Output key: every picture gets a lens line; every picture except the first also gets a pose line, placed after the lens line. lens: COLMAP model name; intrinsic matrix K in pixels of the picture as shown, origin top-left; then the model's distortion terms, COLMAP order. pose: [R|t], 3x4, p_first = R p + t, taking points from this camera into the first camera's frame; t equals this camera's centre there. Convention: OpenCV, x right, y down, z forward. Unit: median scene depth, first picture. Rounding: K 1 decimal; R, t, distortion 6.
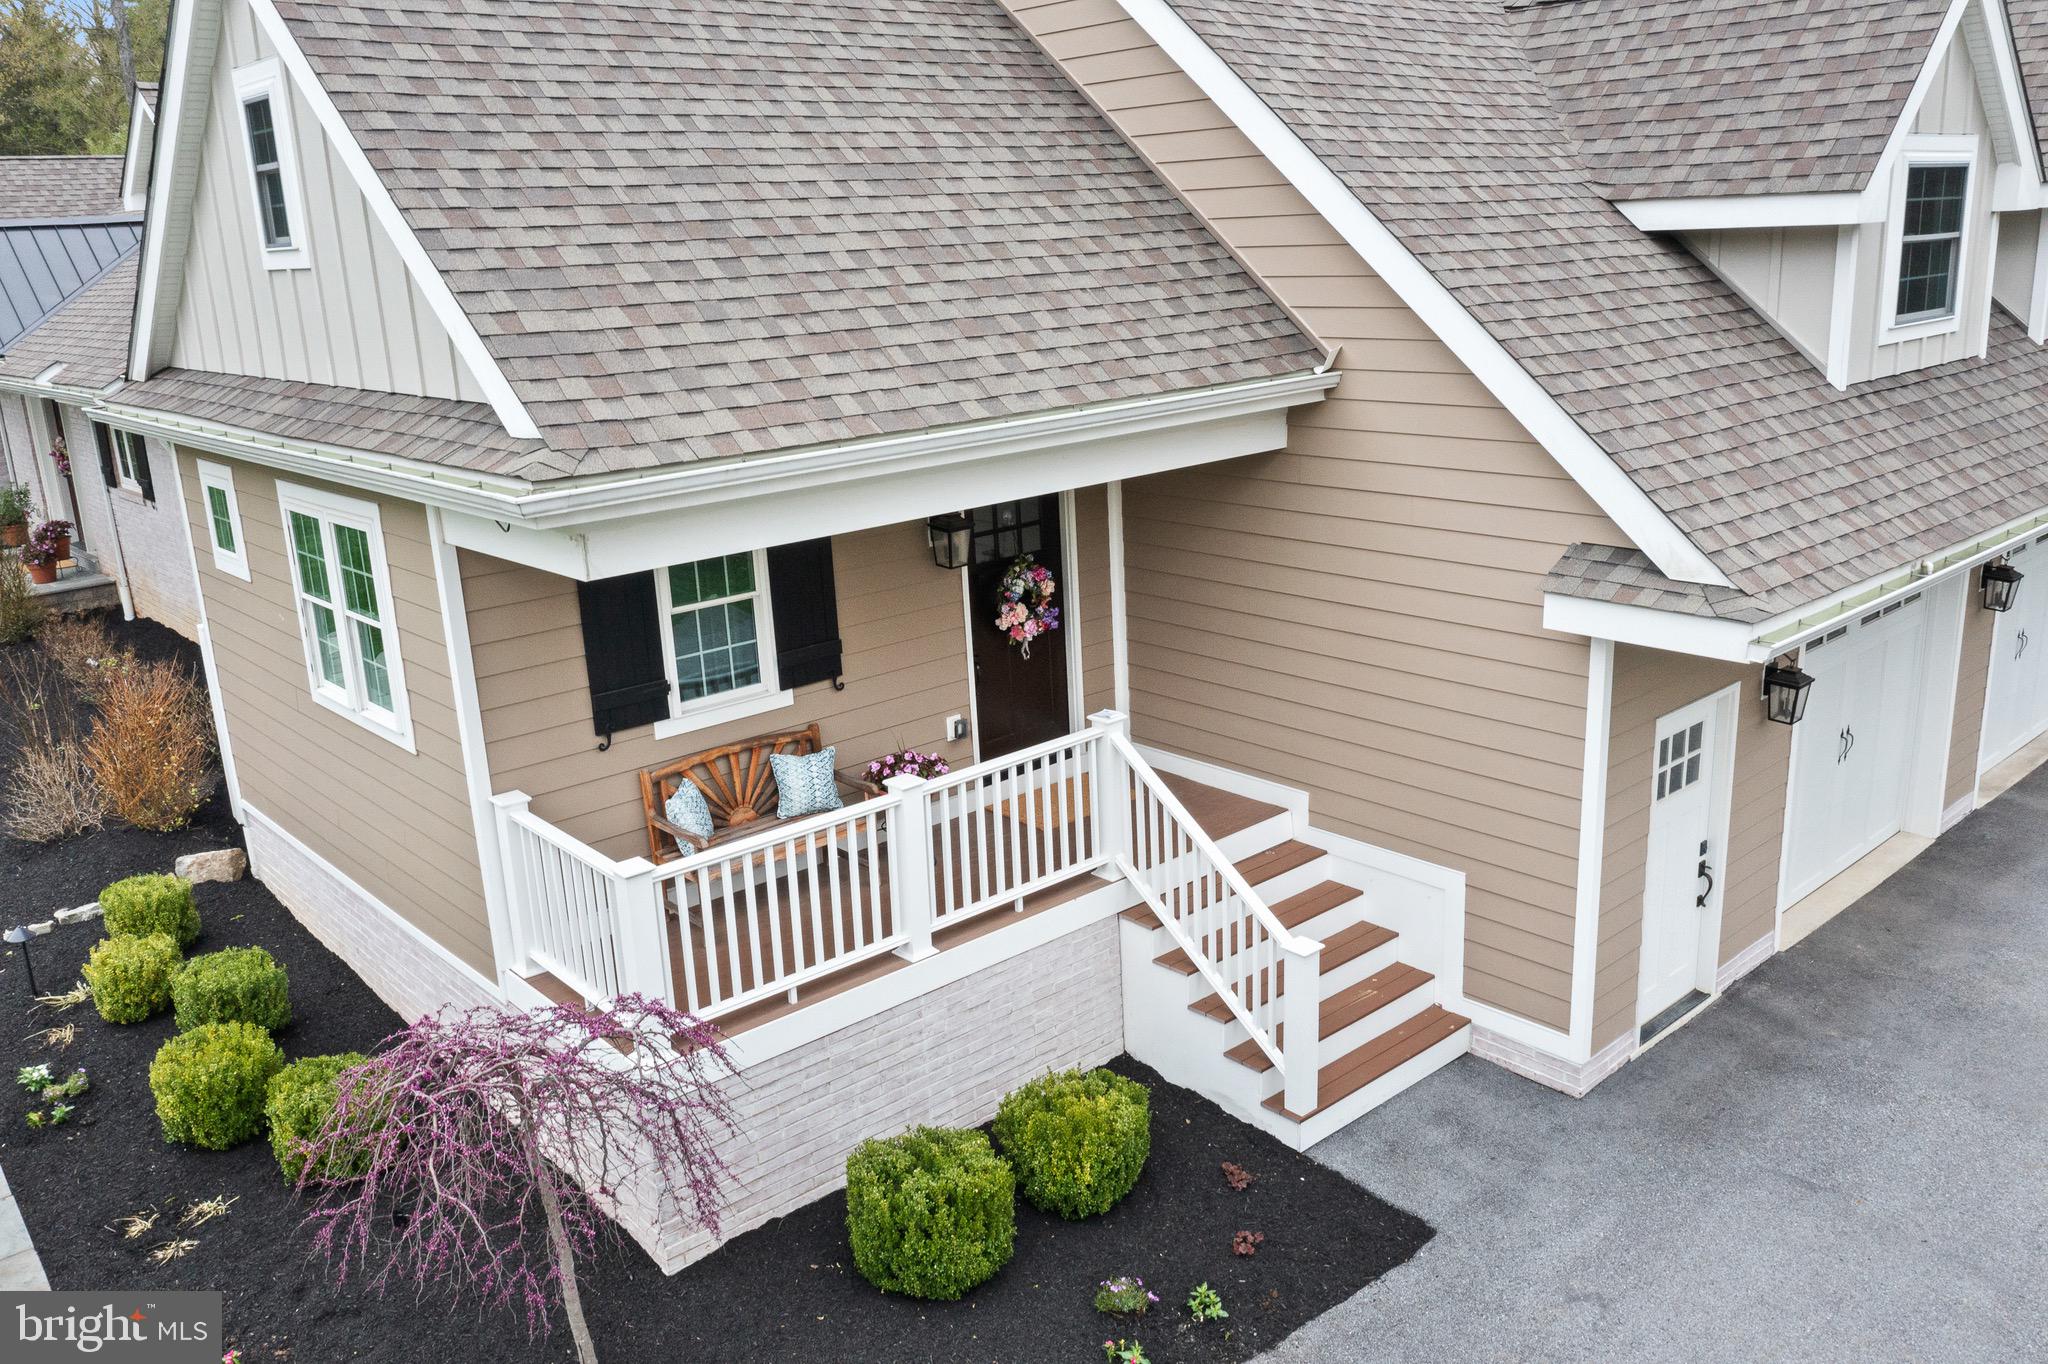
lens RADIAL K [[1595.8, 0, 1040.0], [0, 1595.8, 664.8], [0, 0, 1]] dist [-0.019933, 0.002233]
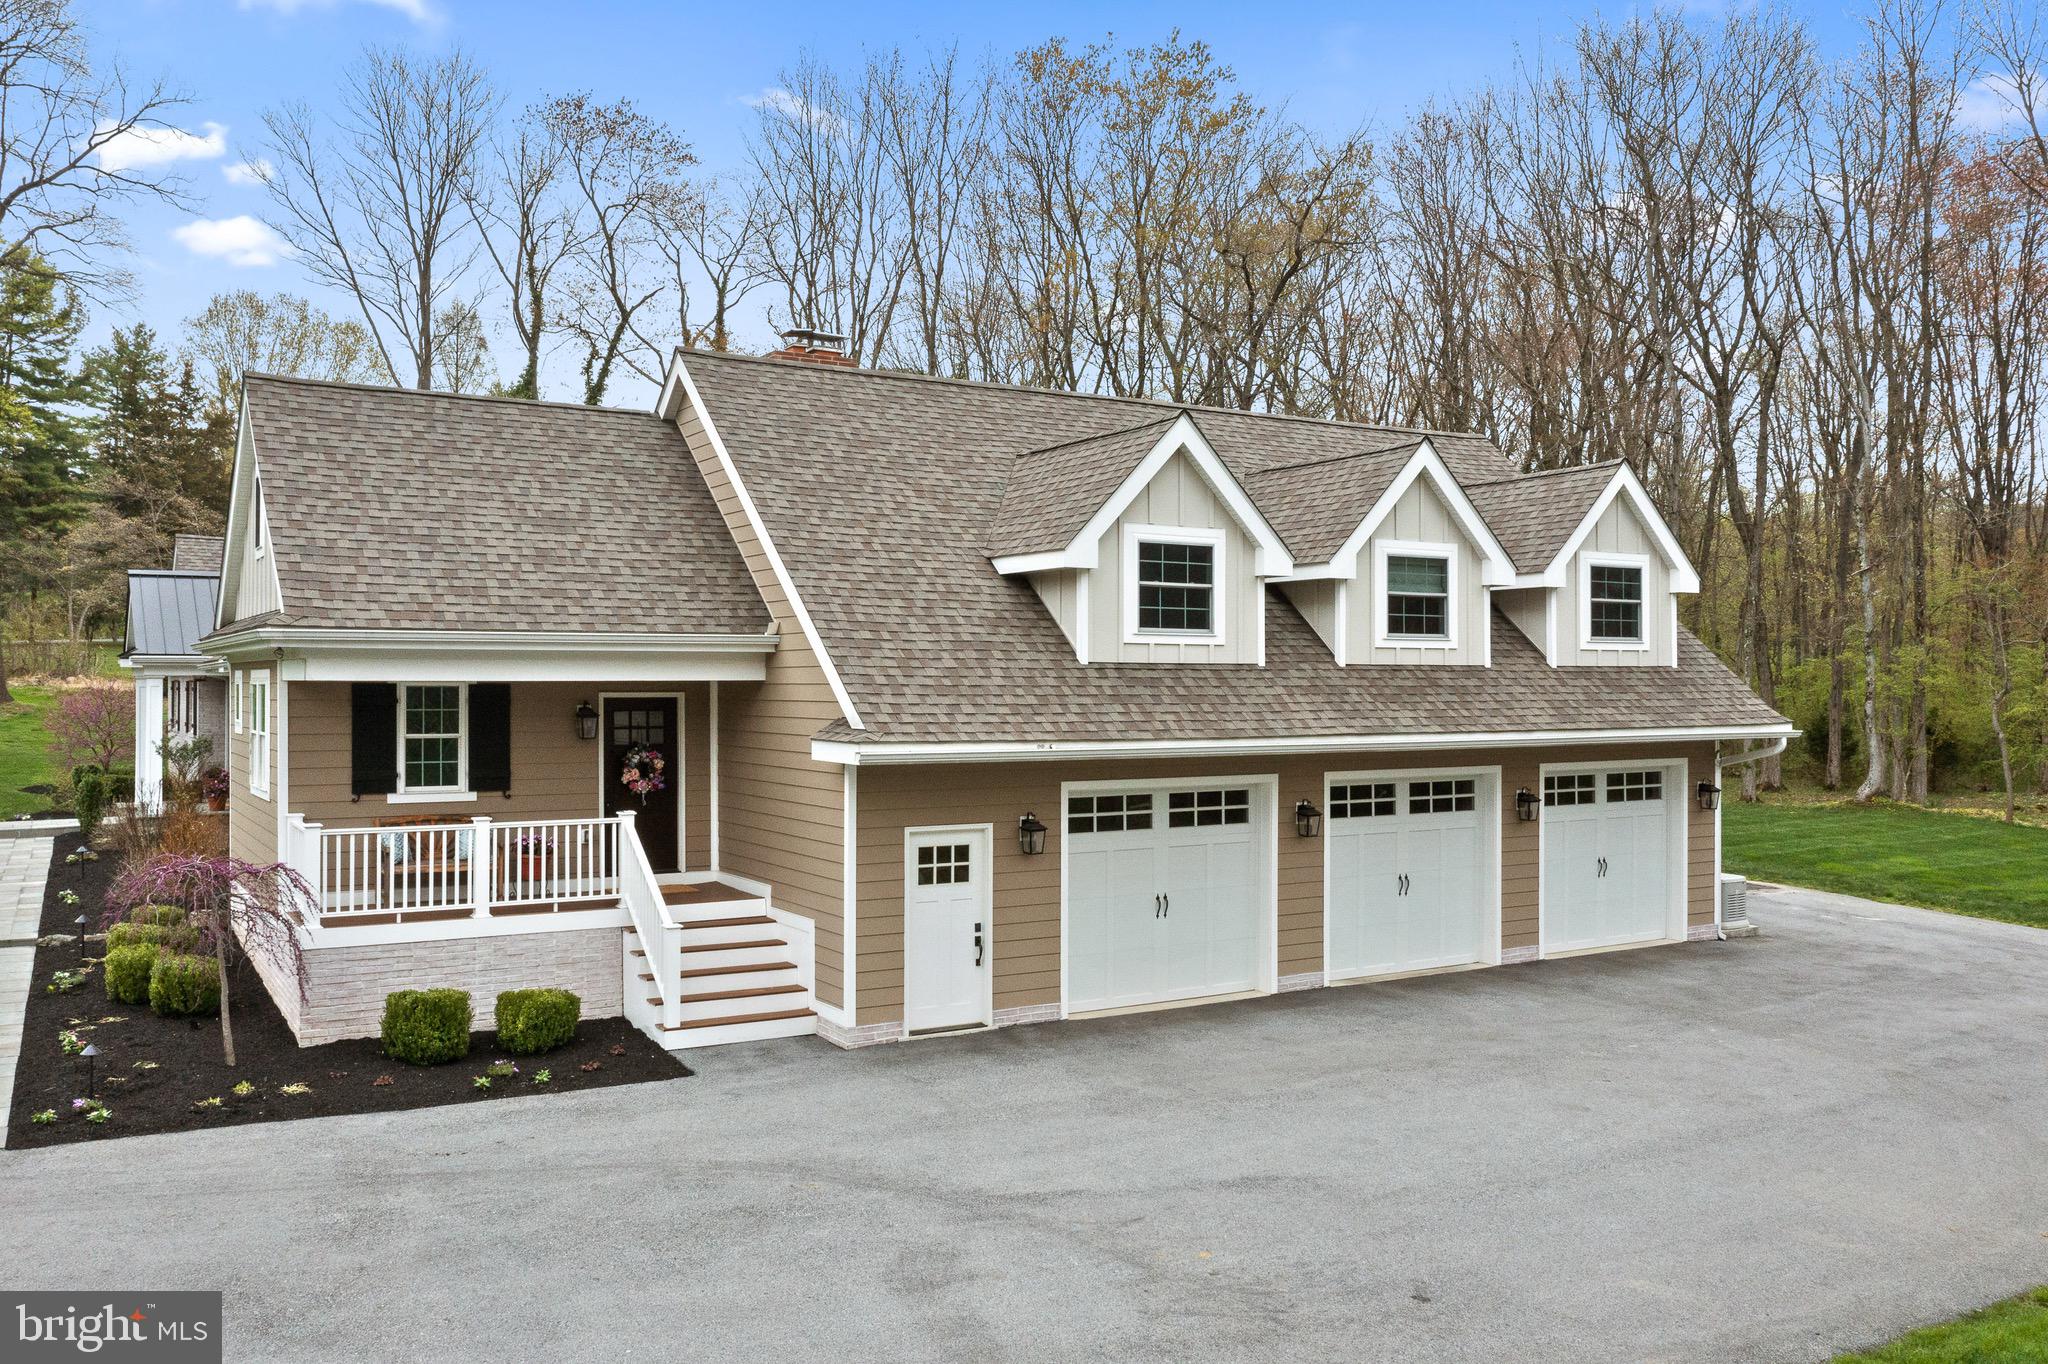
lens RADIAL K [[1595.8, 0, 1015.9], [0, 1595.8, 675.6], [0, 0, 1]] dist [-0.019933, 0.002233]
pose [[0.982264, 0.048524, -0.181113, 0.788799], [-0.094139, 0.962991, -0.252560, 0.295043], [0.162156, 0.265130, 0.950480, -0.675482]]
